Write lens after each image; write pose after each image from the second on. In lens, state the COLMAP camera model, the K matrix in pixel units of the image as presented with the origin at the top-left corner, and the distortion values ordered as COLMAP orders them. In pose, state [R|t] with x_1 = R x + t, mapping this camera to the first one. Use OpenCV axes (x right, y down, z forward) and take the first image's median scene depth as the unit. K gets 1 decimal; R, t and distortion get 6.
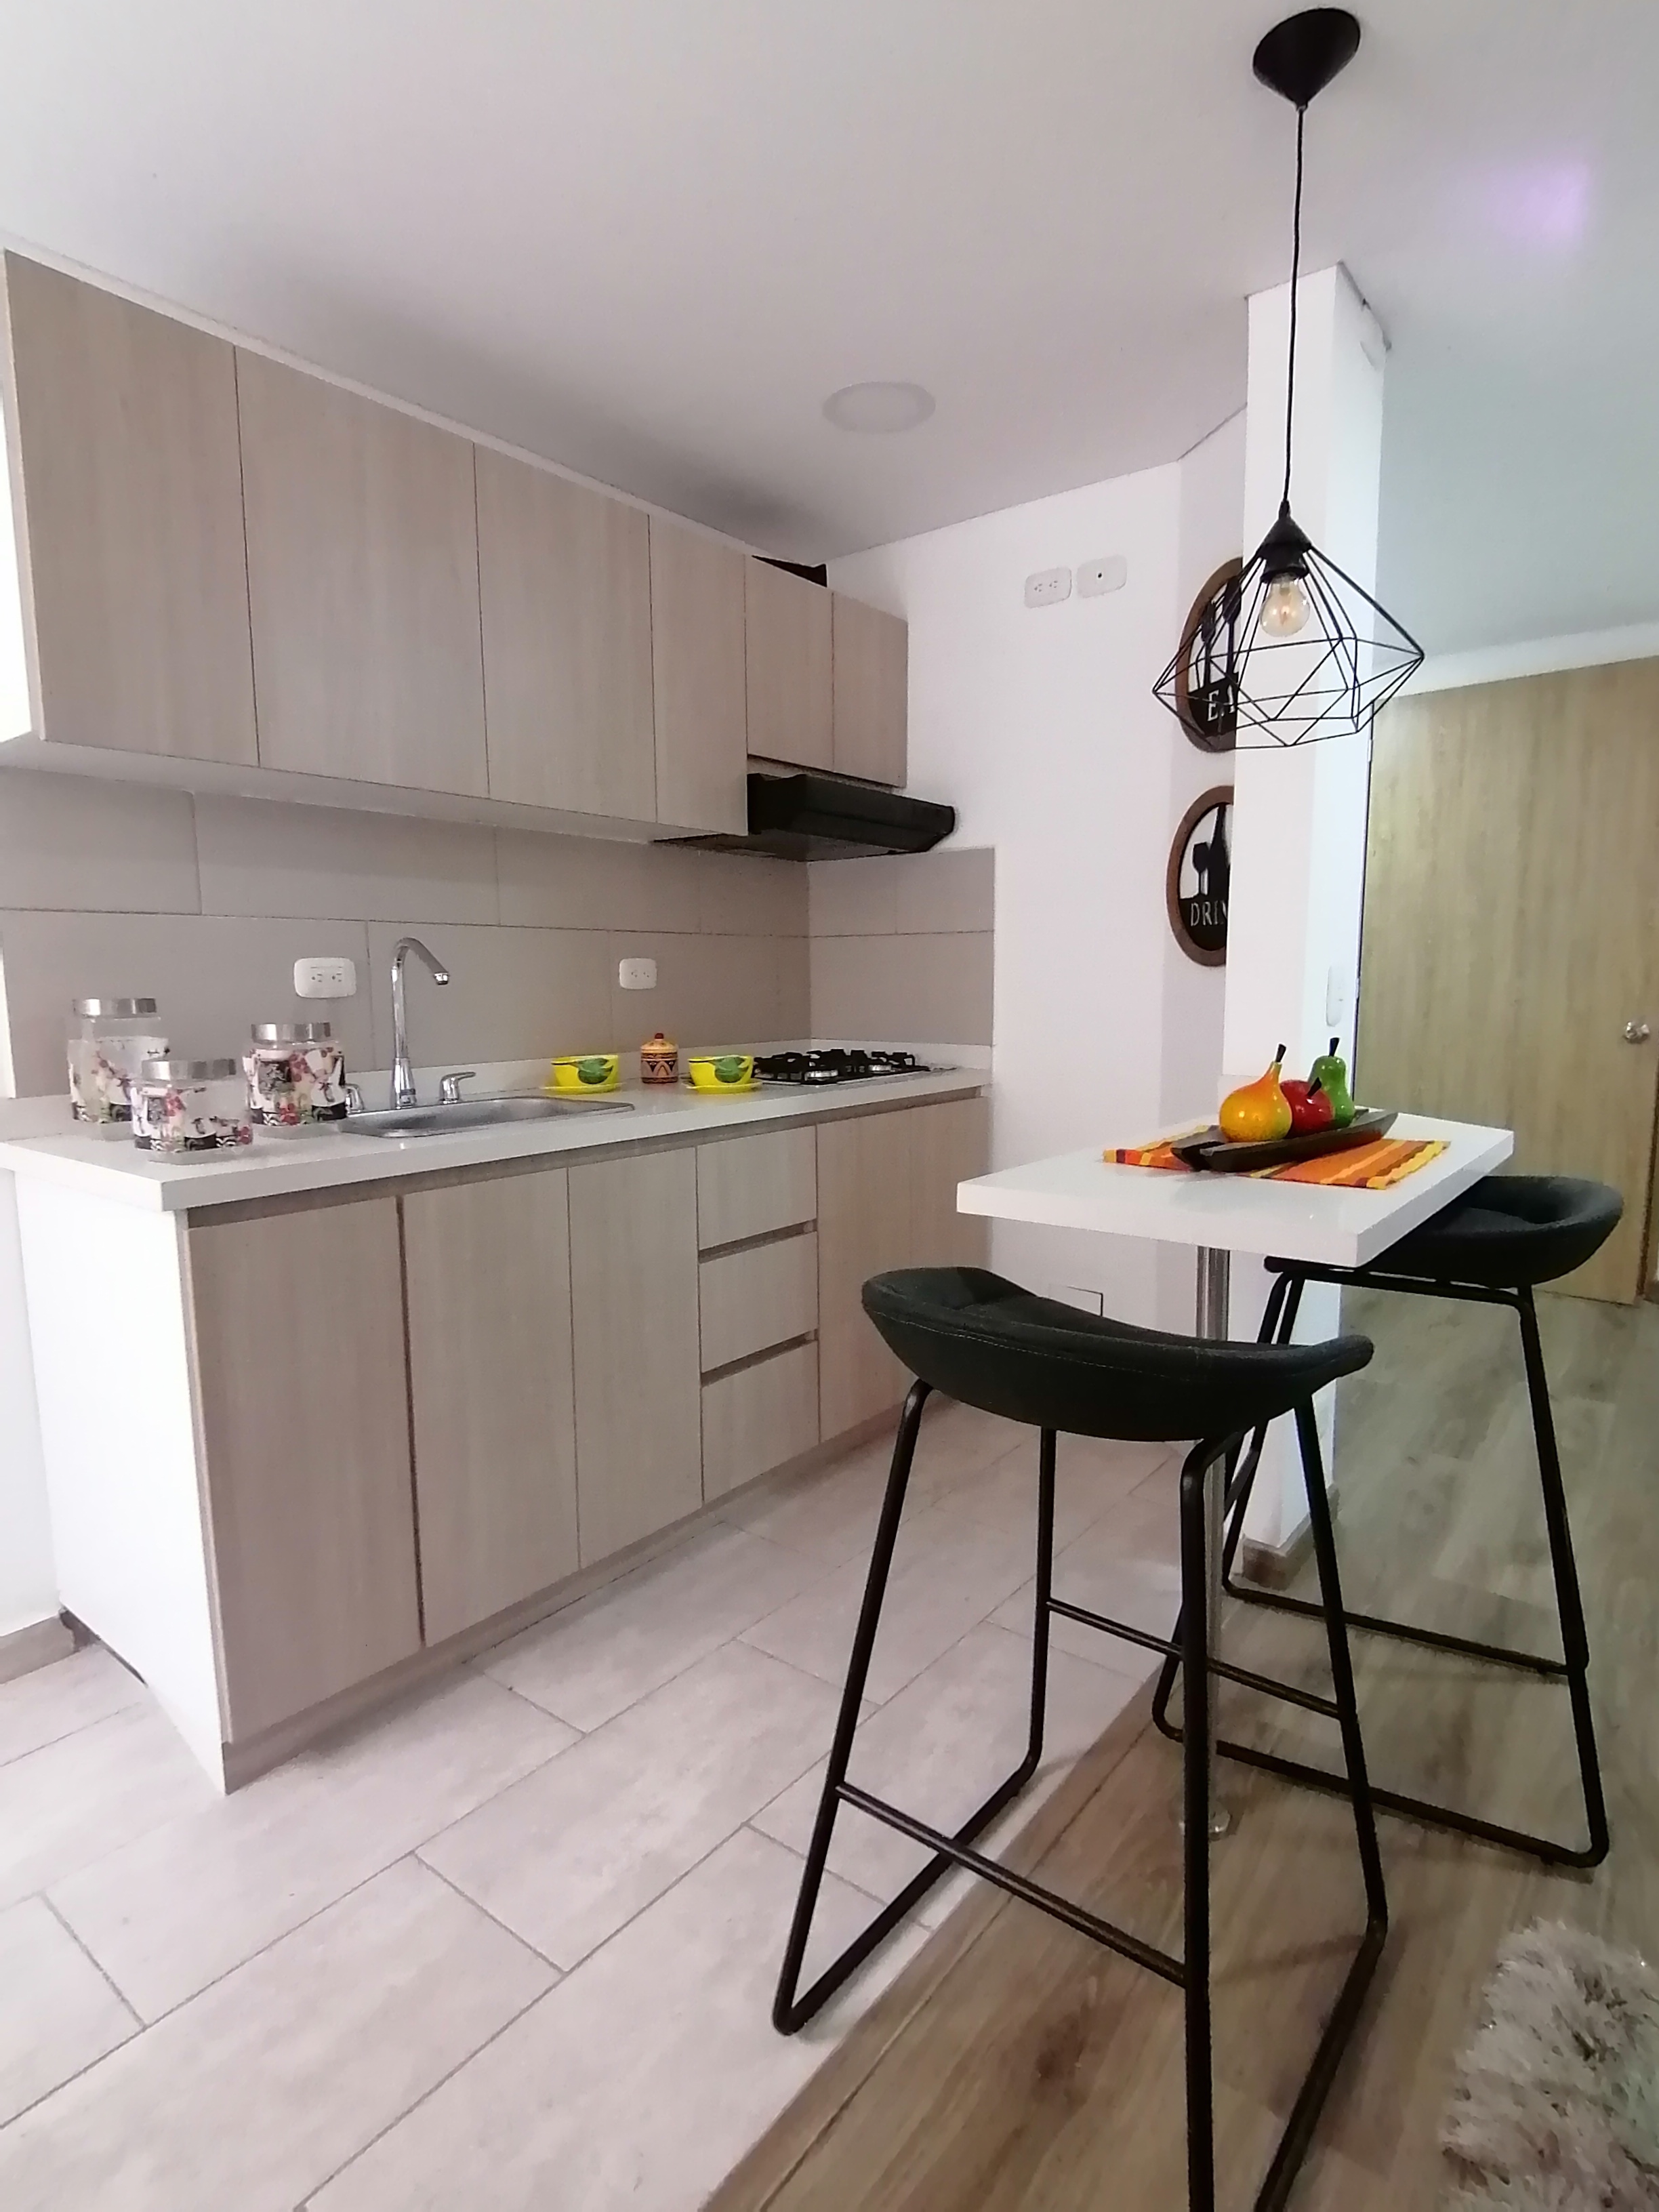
lens RADIAL K [[1107.0, 0, 1005.4], [0, 1107.0, 1128.3], [0, 0, 1]] dist [-0.002520, -0.001623]
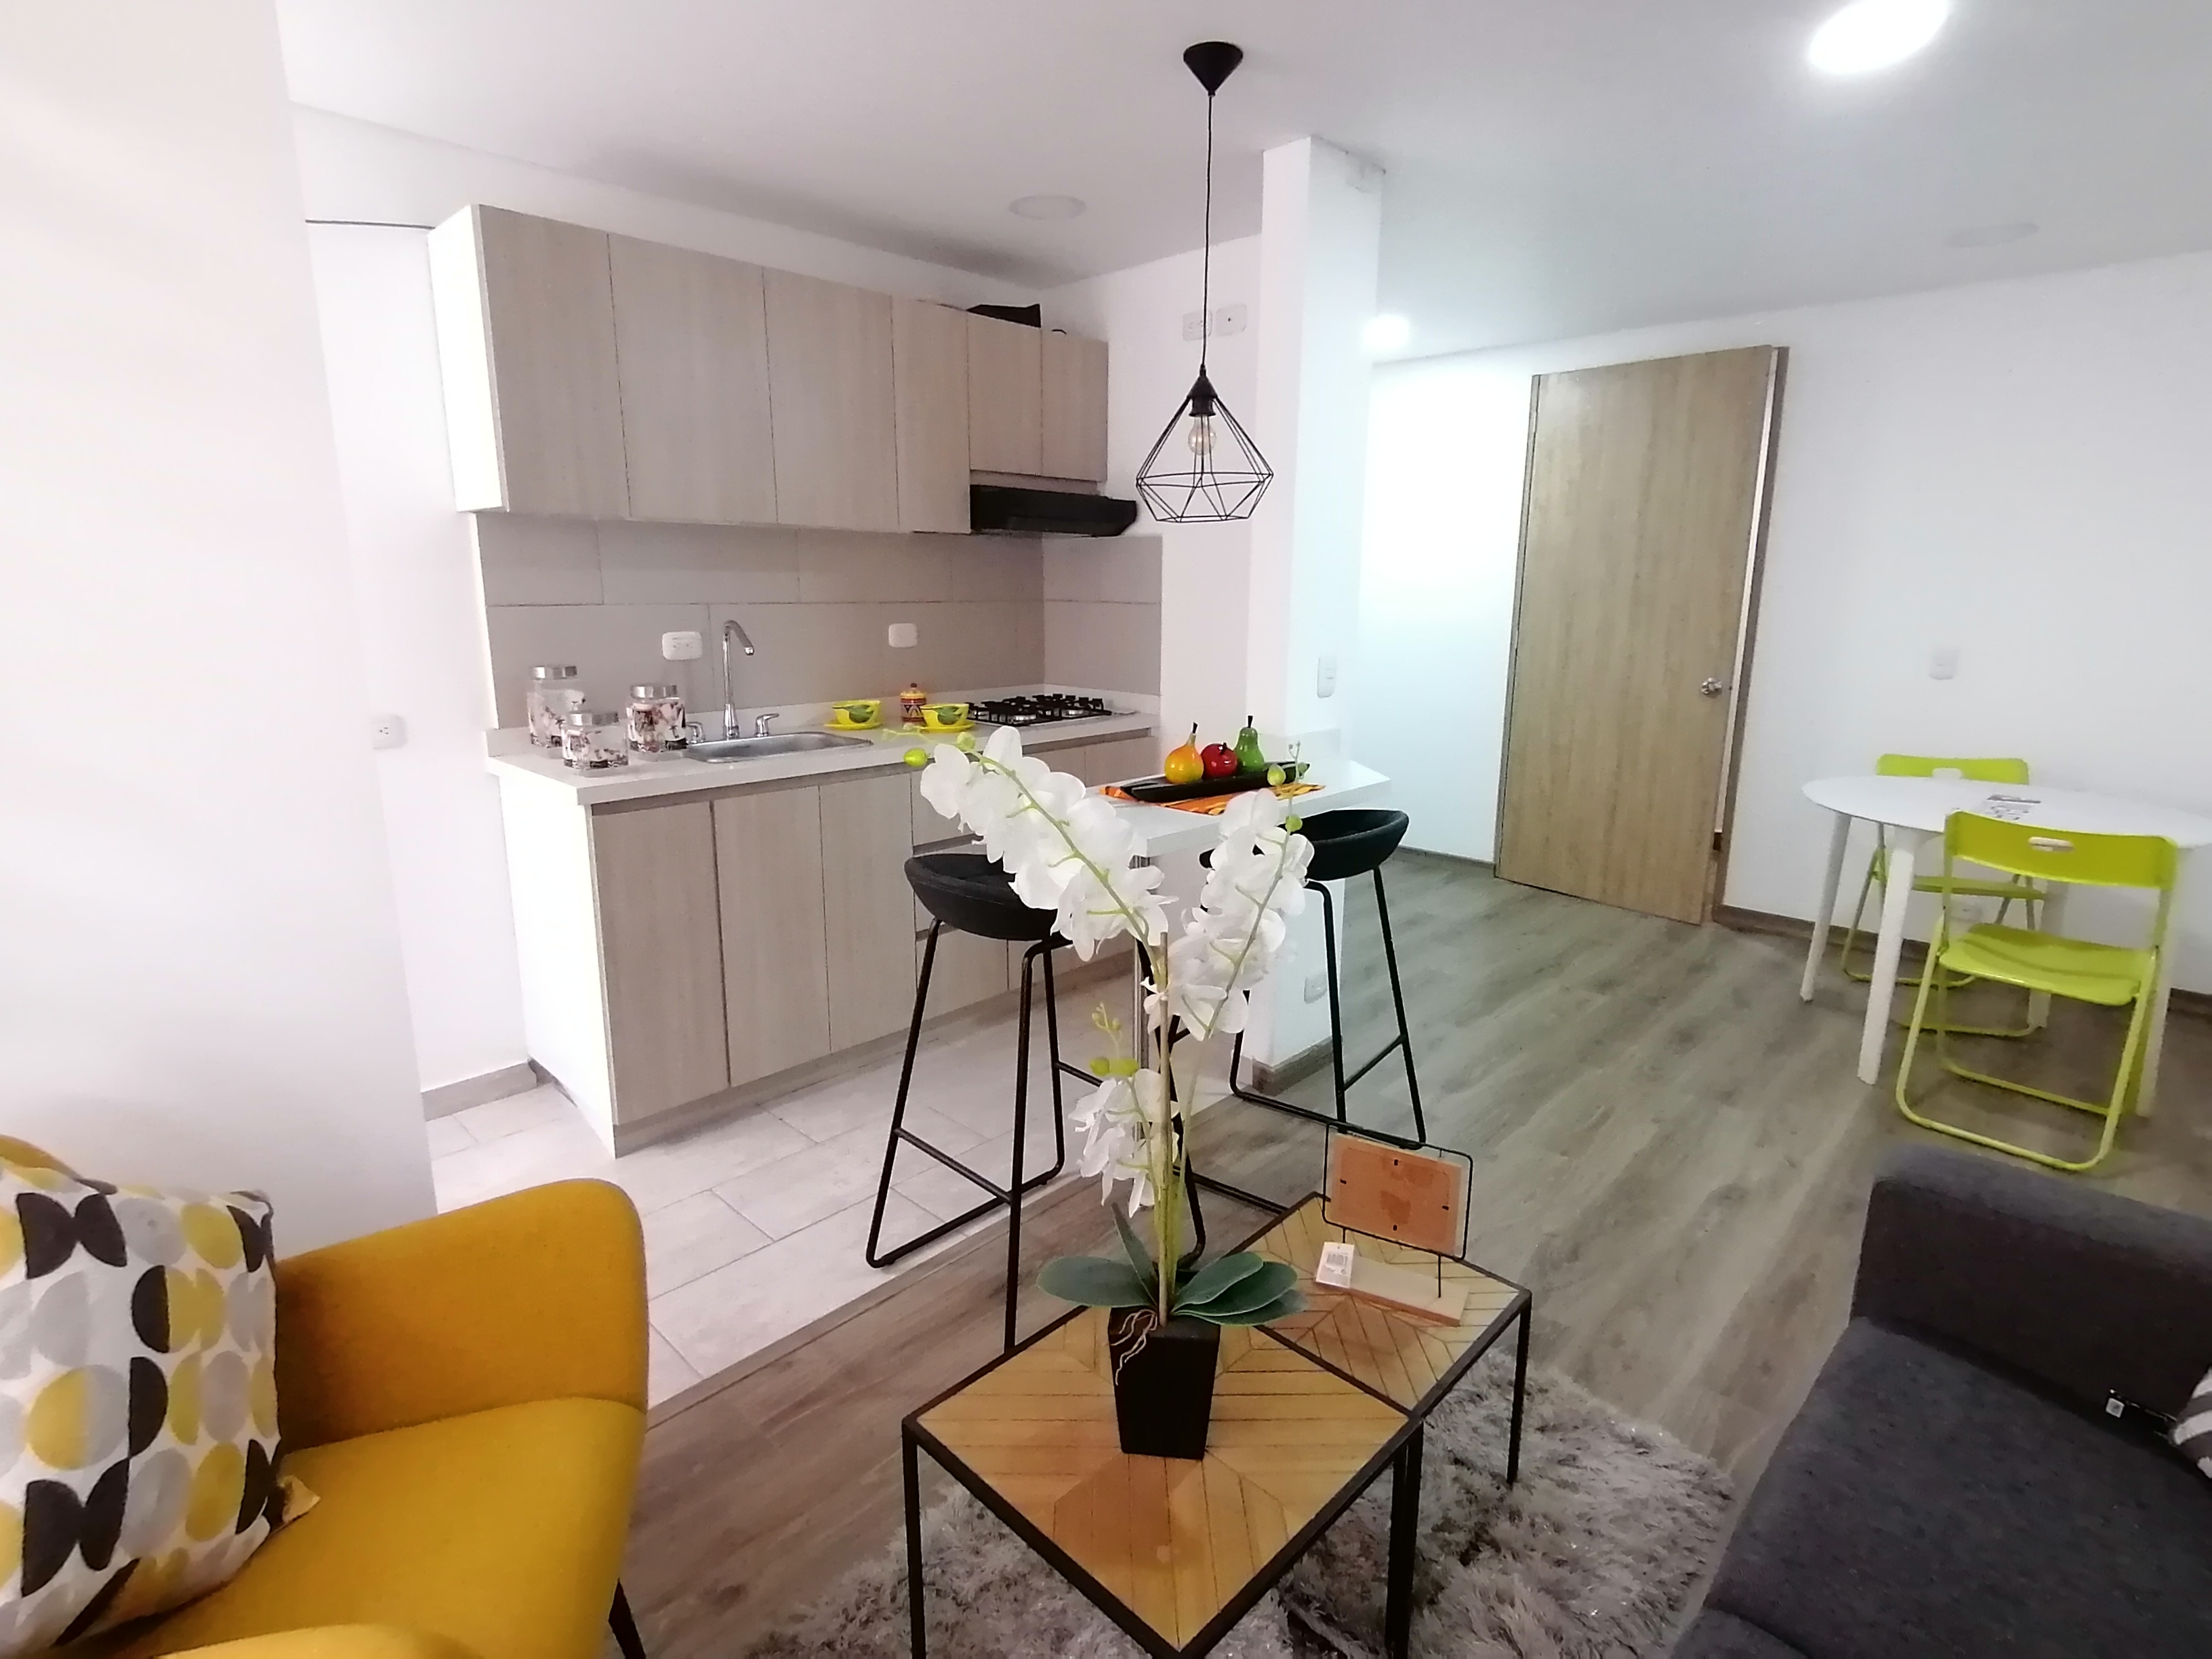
lens RADIAL K [[1145.4, 0, 1106.0], [0, 1145.4, 829.5], [0, 0, 1]] dist [0.064467, -0.063537]
pose [[0.970590, 0.037491, -0.237800, 0.347618], [-0.019452, 0.996783, 0.077755, -0.032303], [0.239950, -0.070843, 0.968197, -0.410663]]
